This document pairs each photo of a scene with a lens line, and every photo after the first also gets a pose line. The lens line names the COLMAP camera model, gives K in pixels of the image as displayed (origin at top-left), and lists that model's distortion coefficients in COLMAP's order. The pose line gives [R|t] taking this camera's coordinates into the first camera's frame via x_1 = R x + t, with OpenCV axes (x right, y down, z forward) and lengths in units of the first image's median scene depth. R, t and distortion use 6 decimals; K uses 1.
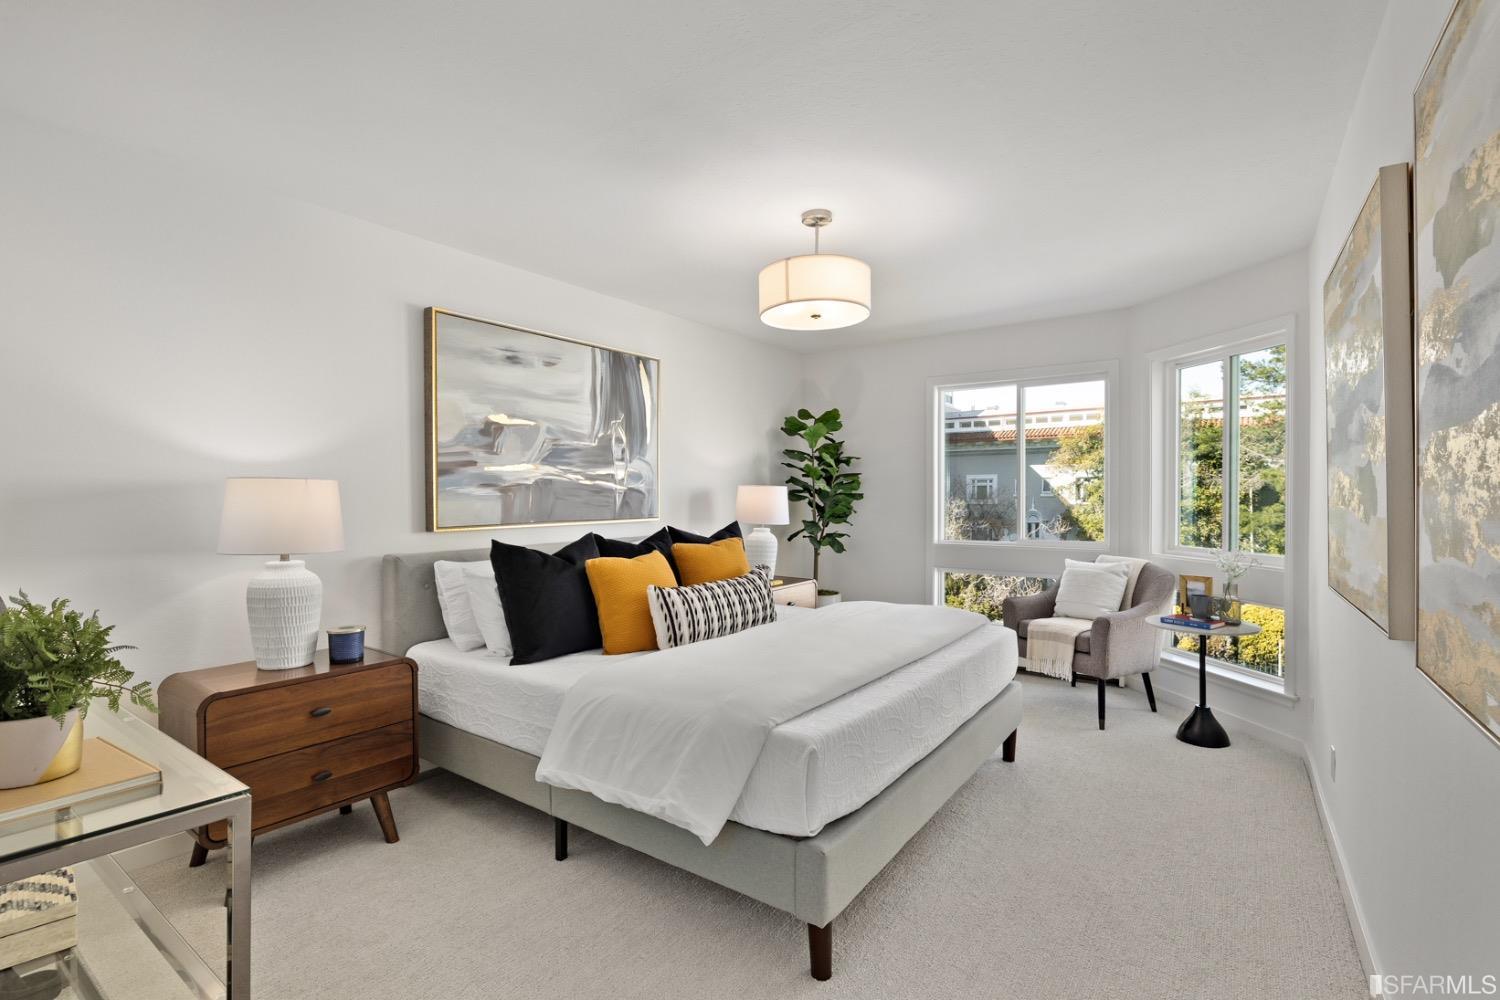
lens RADIAL K [[714.3, 0, 748.8], [0, 714.3, 502.0], [0, 0, 1]] dist [0.000038, 0.000054]
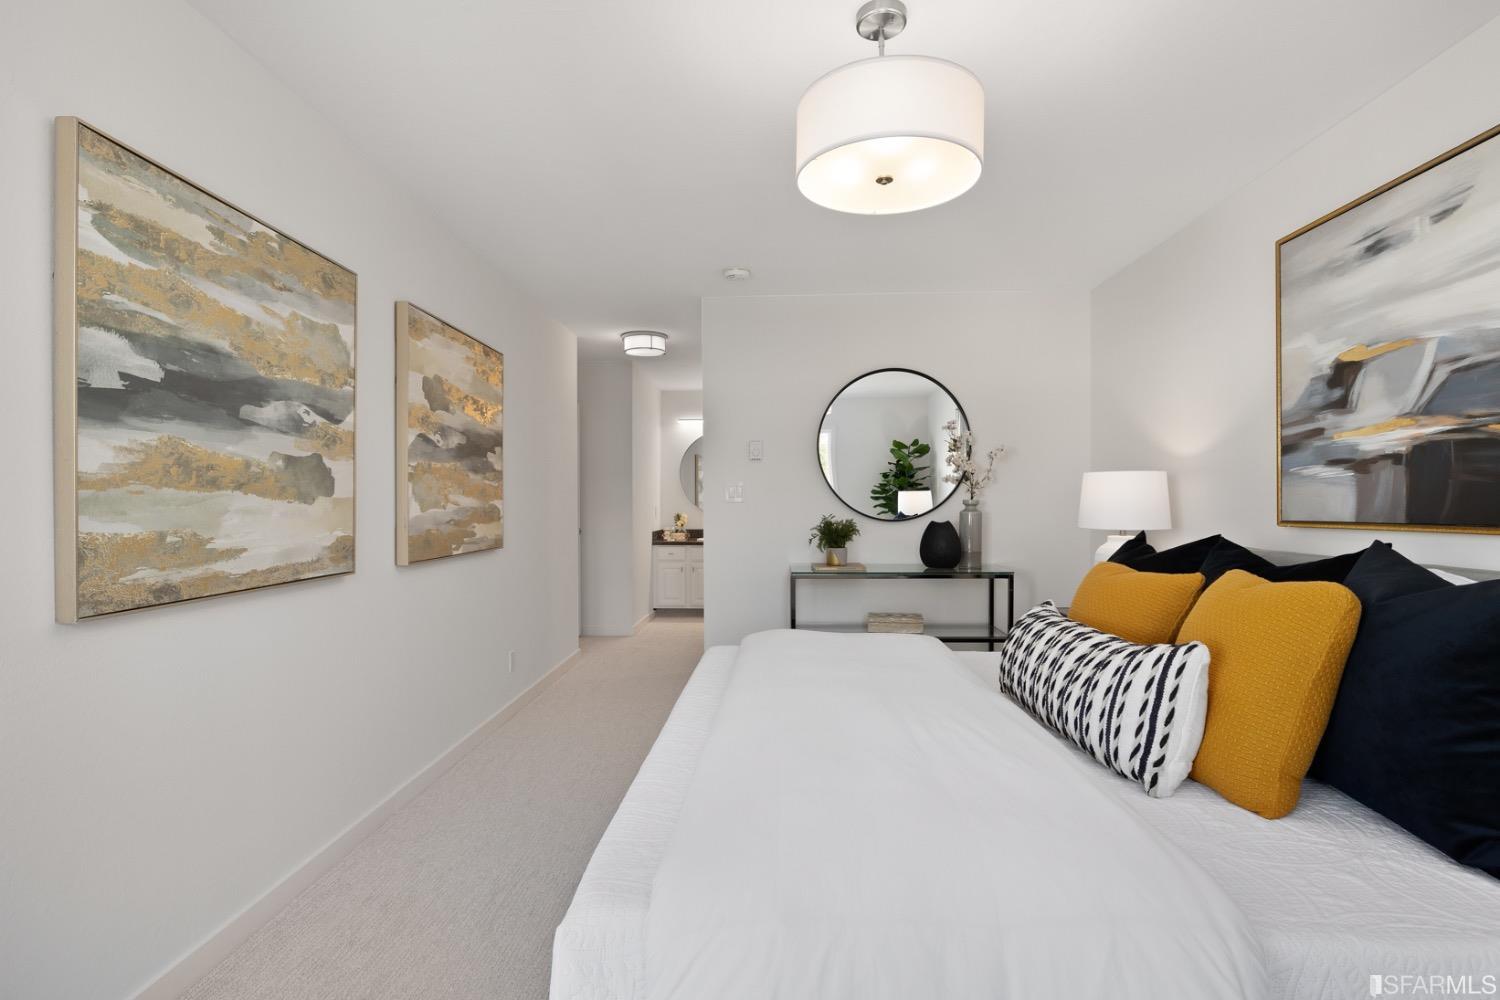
lens RADIAL K [[714.3, 0, 748.8], [0, 714.3, 502.0], [0, 0, 1]] dist [0.000038, 0.000054]
pose [[-0.821187, 0.001508, -0.570658, 0.454757], [0.000679, 0.999998, 0.001665, 0.012458], [0.570659, 0.000979, -0.821186, 1.226781]]
